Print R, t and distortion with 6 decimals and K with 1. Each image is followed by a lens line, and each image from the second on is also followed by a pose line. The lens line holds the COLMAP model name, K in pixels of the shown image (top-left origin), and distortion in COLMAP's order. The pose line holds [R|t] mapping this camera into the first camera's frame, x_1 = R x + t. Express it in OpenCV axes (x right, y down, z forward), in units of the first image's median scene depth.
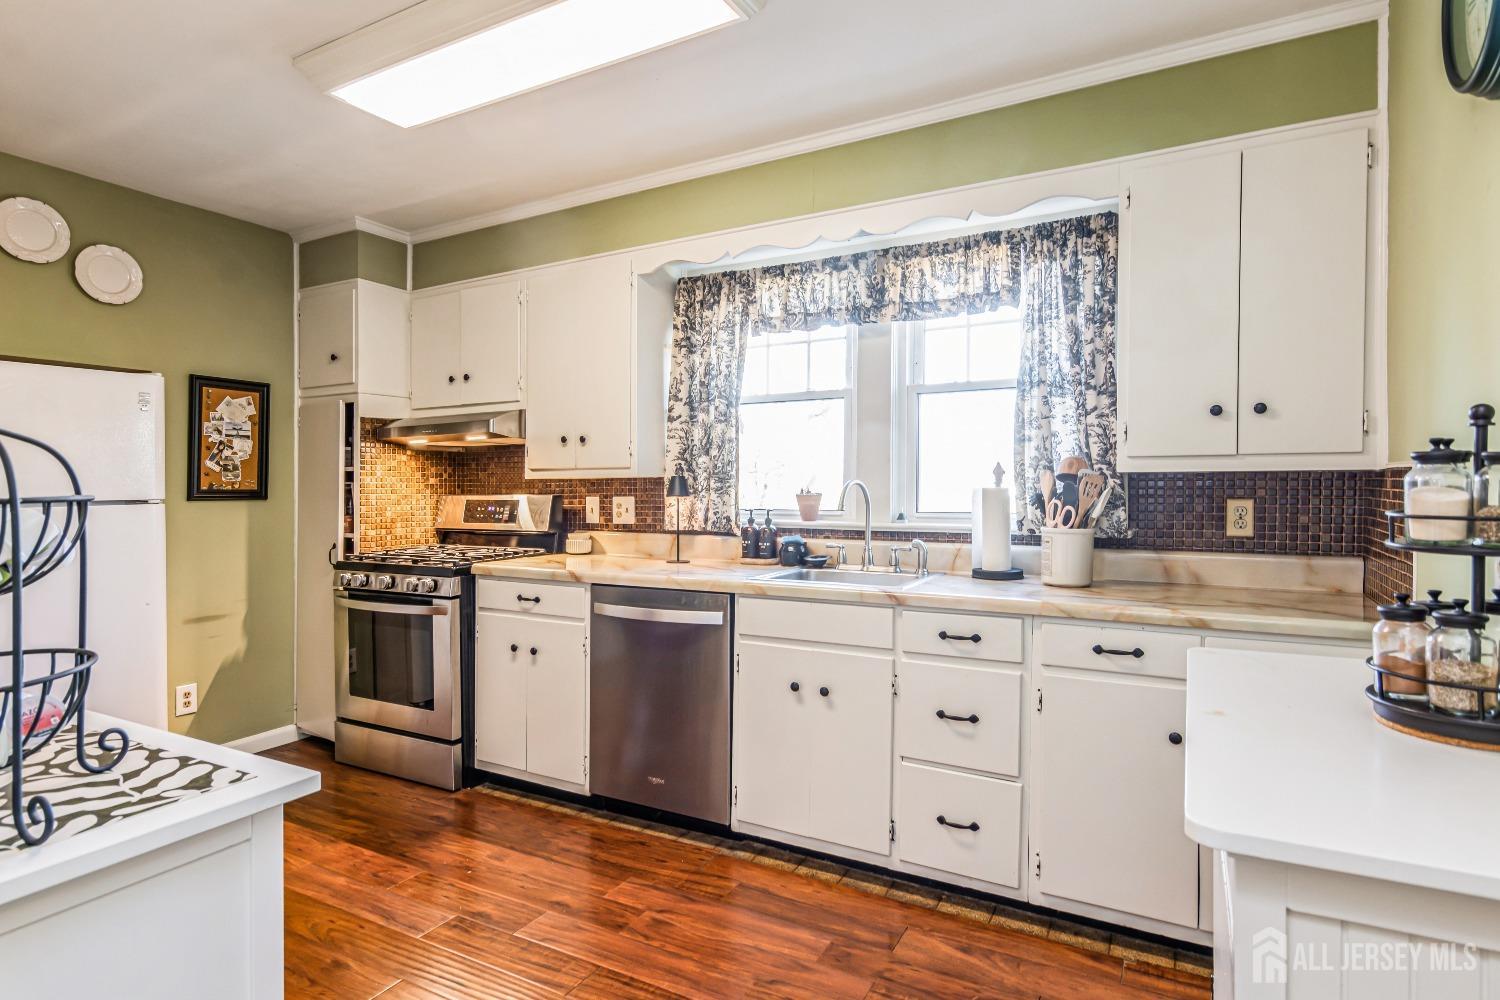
lens RADIAL K [[799.0, 0, 741.0], [0, 799.0, 484.5], [0, 0, 1]] dist [-0.000439, 0.002835]
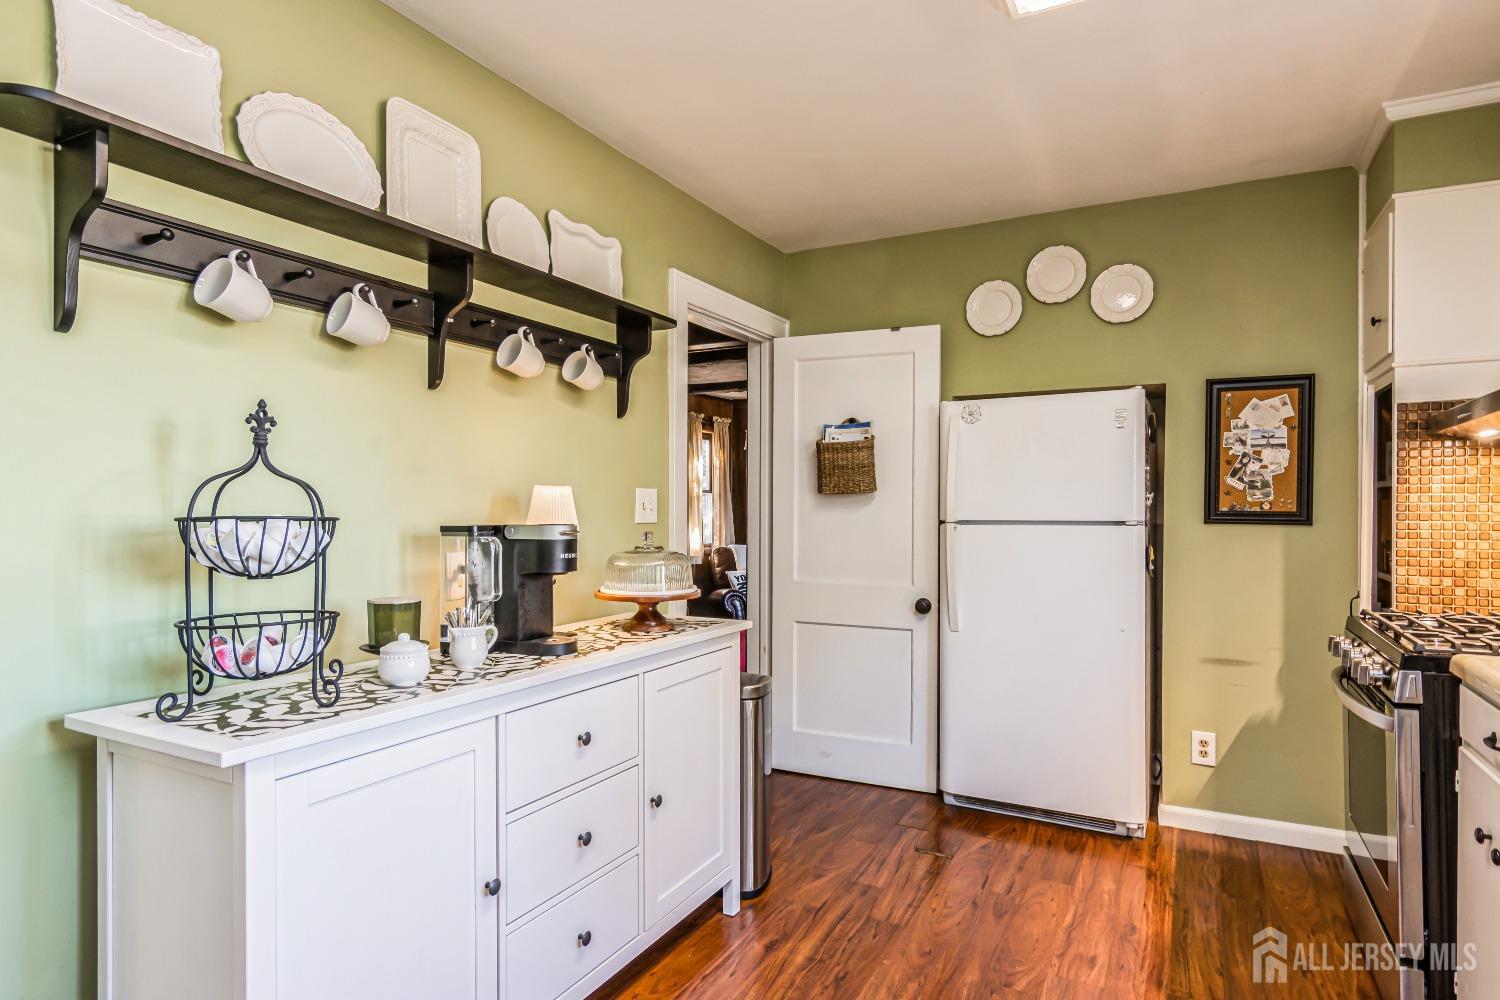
lens RADIAL K [[799.0, 0, 744.6], [0, 799.0, 498.3], [0, 0, 1]] dist [-0.000439, 0.002835]
pose [[0.018096, -0.003801, -0.999829, 0.174372], [-0.001205, 0.999992, -0.003824, -0.003224], [0.999836, 0.001274, 0.018091, 0.458570]]
